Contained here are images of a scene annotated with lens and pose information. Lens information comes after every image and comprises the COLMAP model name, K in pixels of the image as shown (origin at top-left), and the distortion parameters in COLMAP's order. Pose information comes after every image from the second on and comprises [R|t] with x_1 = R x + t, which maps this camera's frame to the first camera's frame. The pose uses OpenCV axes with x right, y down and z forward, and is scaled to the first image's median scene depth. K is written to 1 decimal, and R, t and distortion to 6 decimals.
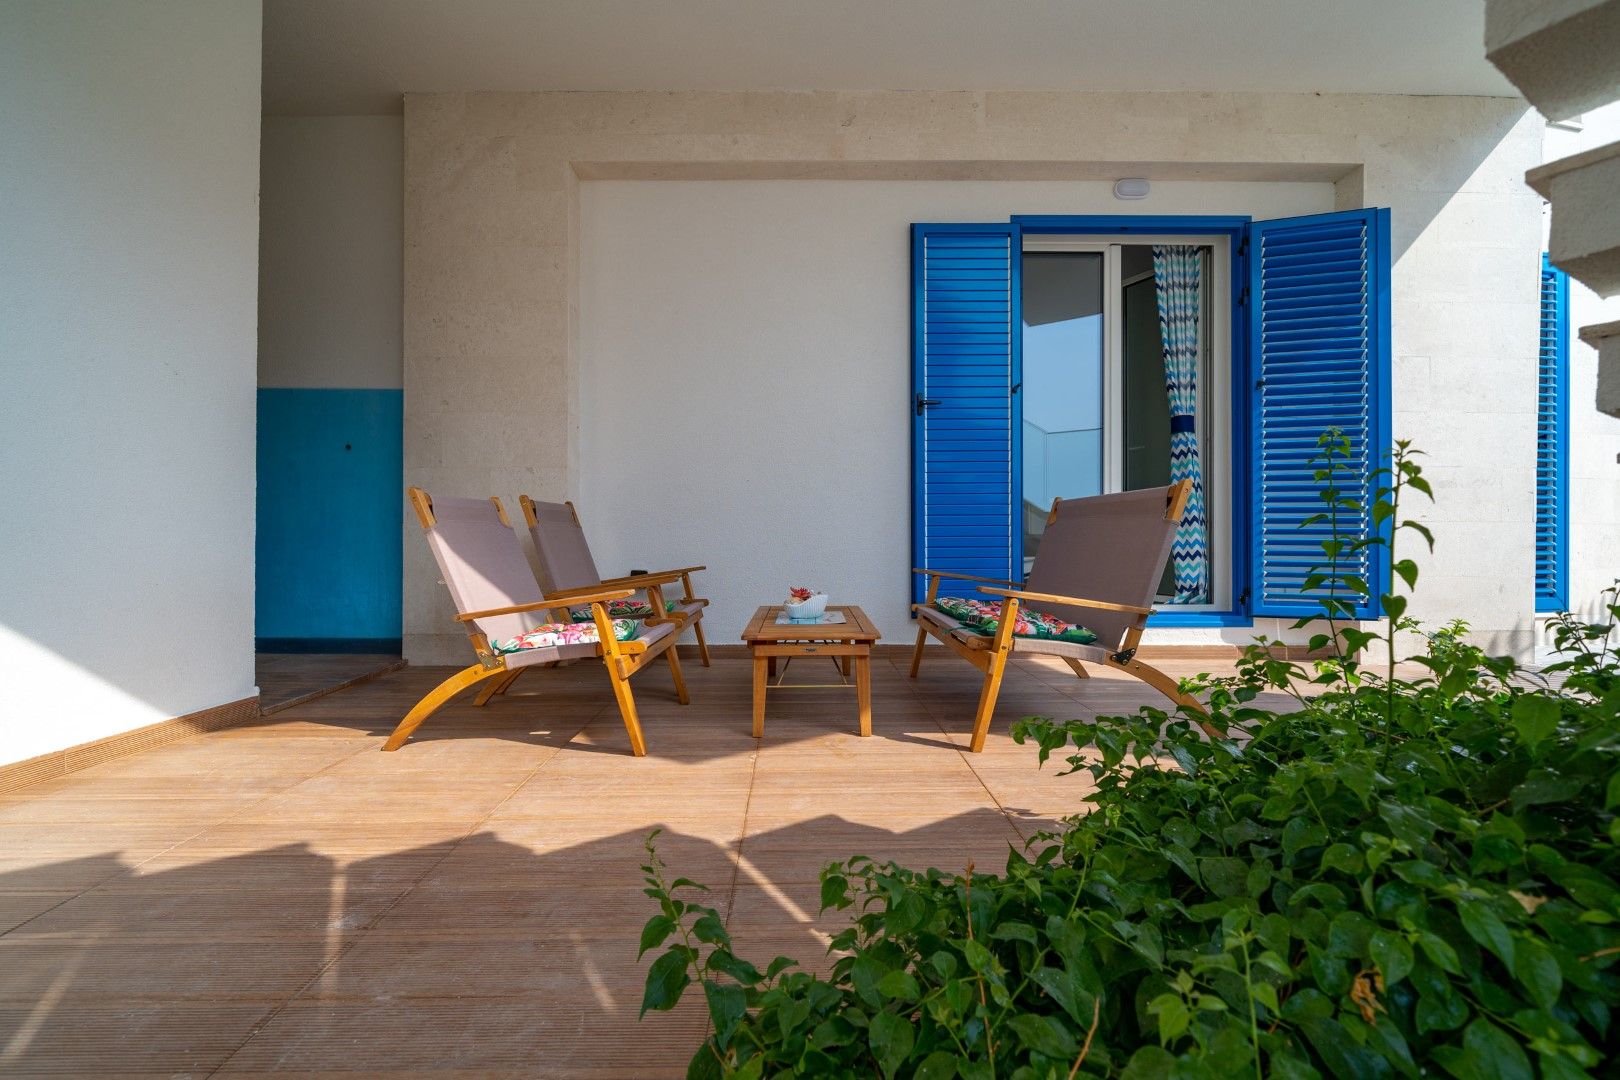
lens RADIAL K [[676.3, 0, 808.9], [0, 676.3, 542.3], [0, 0, 1]] dist [-0.001717, -0.000759]
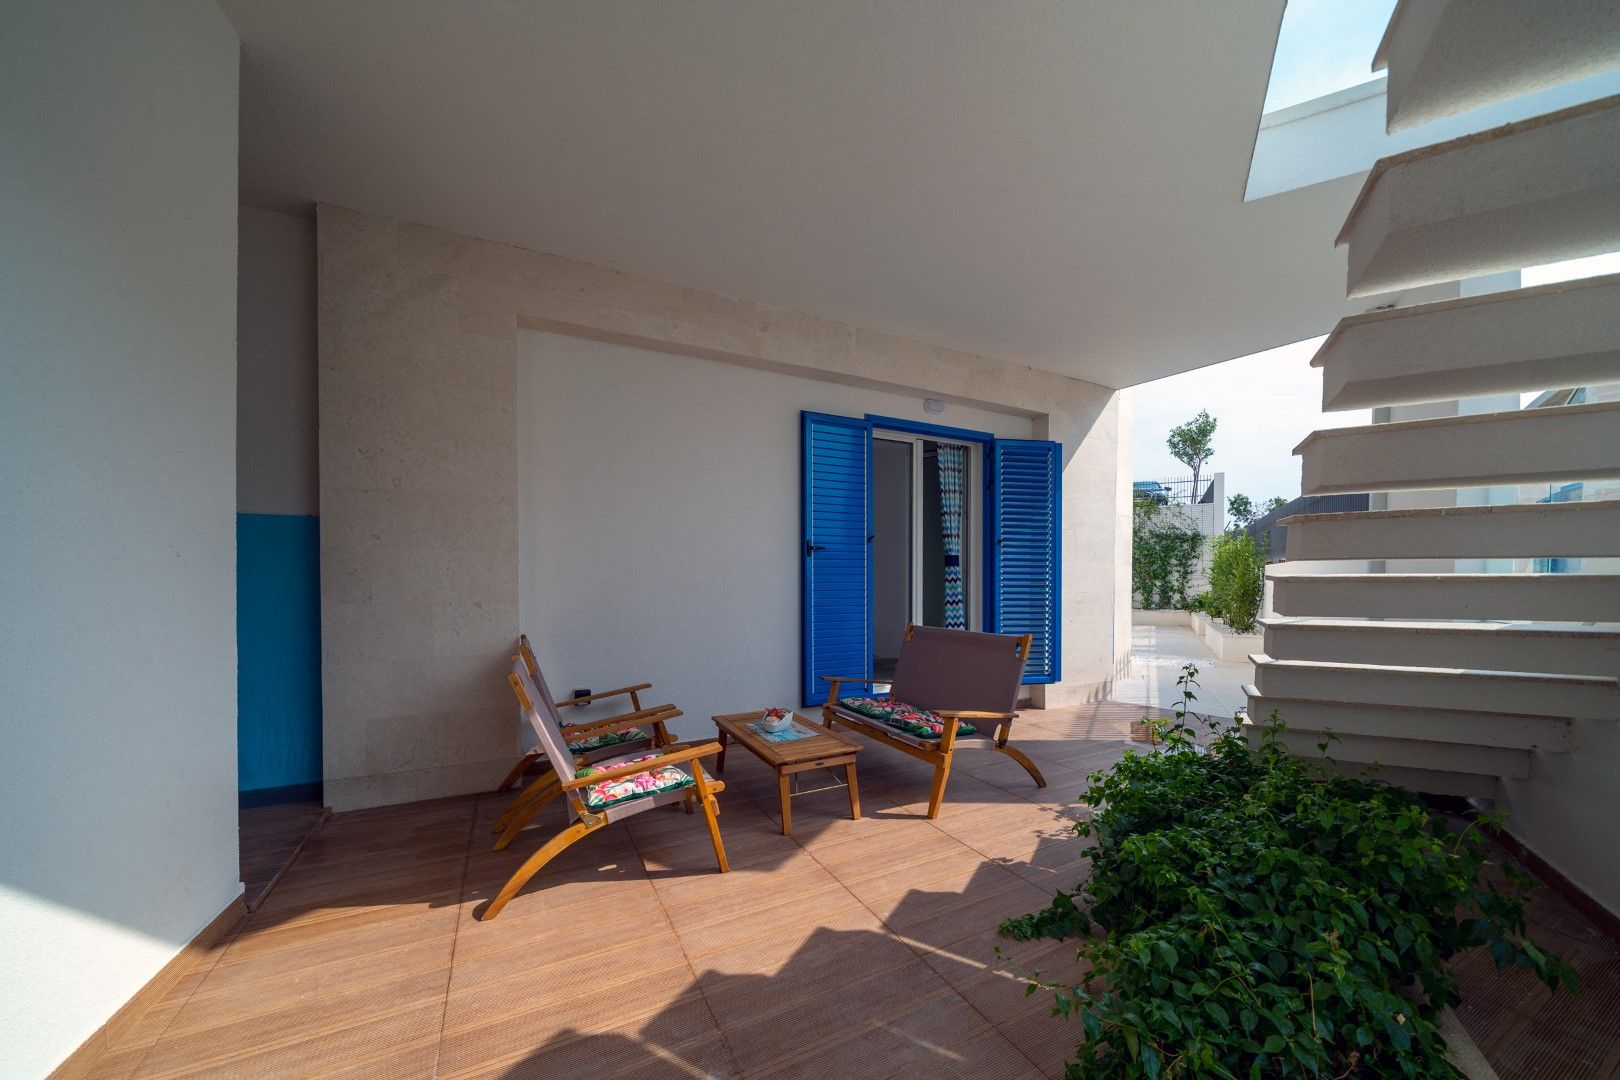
lens RADIAL K [[573.7, 0, 822.7], [0, 573.7, 596.9], [0, 0, 1]] dist [-0.008076, 0.000801]
pose [[0.889870, -0.011449, 0.456070, -0.336697], [0.004303, 0.999851, 0.016704, -0.129262], [-0.456194, -0.012902, 0.889787, -0.022056]]
